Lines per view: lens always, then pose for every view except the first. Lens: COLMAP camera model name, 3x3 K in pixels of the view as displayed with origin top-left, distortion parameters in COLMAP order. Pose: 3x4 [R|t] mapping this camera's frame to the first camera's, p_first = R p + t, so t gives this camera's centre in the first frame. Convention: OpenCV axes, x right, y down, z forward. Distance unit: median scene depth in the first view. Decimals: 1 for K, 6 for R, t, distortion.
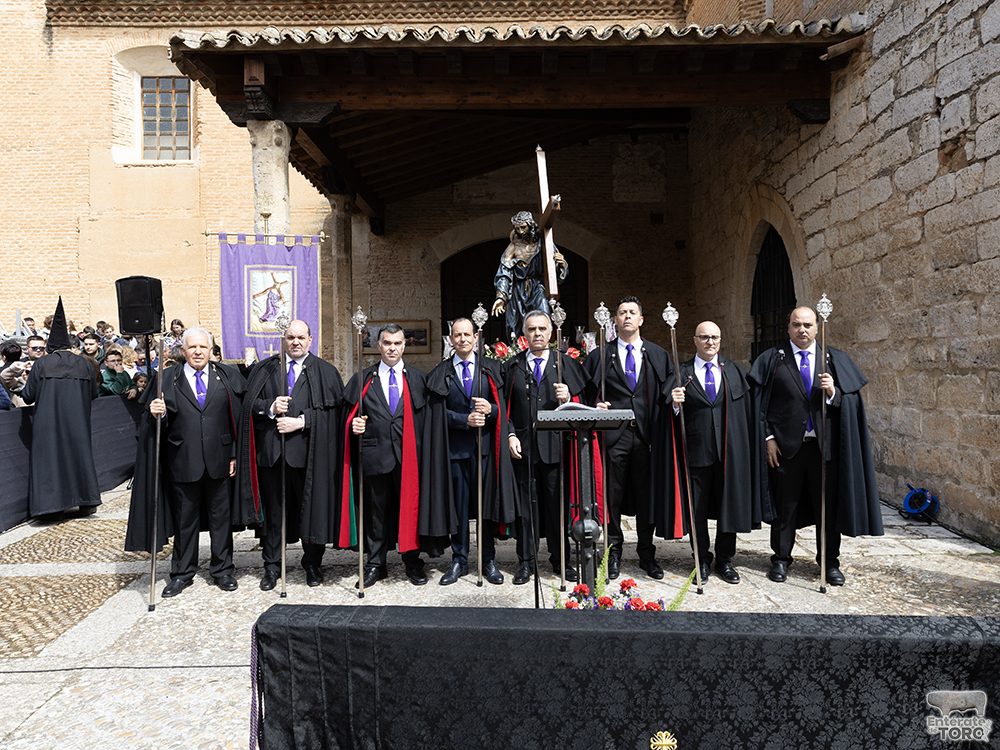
lens RADIAL K [[758.2, 0, 502.3], [0, 758.2, 358.0], [0, 0, 1]] dist [0.027783, -0.015276]
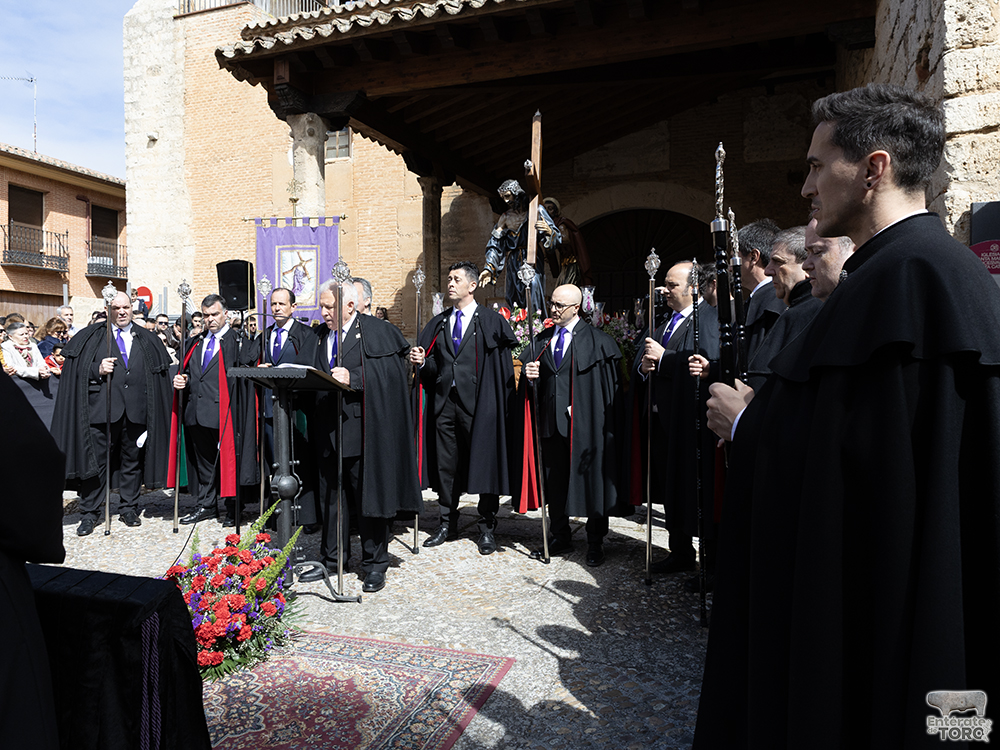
lens RADIAL K [[758.2, 0, 502.3], [0, 758.2, 358.0], [0, 0, 1]] dist [0.027783, -0.015276]
pose [[0.928217, 0.014581, -0.371754, 0.377442], [-0.006821, 0.999731, 0.022181, 0.015602], [0.371977, -0.018053, 0.928066, 0.076414]]
